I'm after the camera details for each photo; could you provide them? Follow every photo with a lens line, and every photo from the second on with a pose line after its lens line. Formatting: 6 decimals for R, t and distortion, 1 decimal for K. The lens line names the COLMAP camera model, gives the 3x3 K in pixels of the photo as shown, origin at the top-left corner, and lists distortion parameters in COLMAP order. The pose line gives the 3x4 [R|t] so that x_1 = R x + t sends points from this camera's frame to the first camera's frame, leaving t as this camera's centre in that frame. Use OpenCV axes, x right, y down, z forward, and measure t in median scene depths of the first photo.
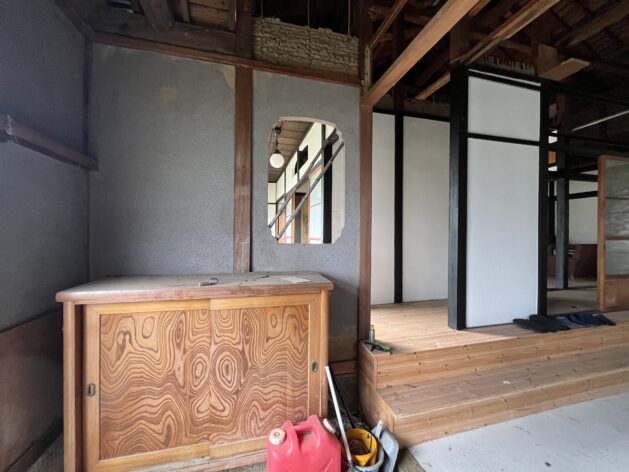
lens RADIAL K [[258.8, 0, 312.2], [0, 258.8, 234.7], [0, 0, 1]] dist [-0.000311, -0.000287]
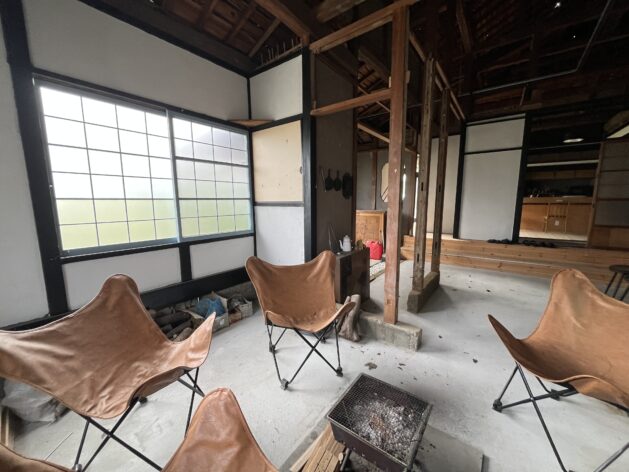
lens RADIAL K [[258.8, 0, 312.2], [0, 258.8, 234.7], [0, 0, 1]] dist [-0.000311, -0.000287]
pose [[0.612300, 0.102011, -0.784017, 1.632269], [0.003283, 0.991305, 0.131546, 0.012201], [0.790619, -0.083119, 0.606641, -1.492497]]
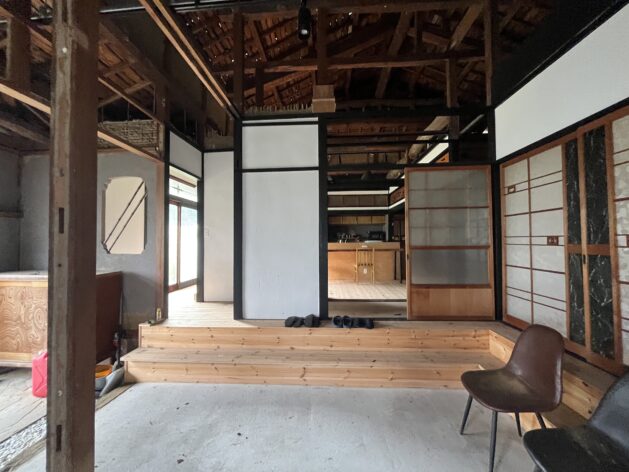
lens RADIAL K [[258.8, 0, 312.2], [0, 258.8, 234.7], [0, 0, 1]] dist [-0.000311, -0.000287]
pose [[0.945278, -0.022506, -0.325488, 1.361865], [0.012078, 0.999348, -0.034024, -0.011940], [0.326041, 0.028231, 0.944934, -0.122827]]
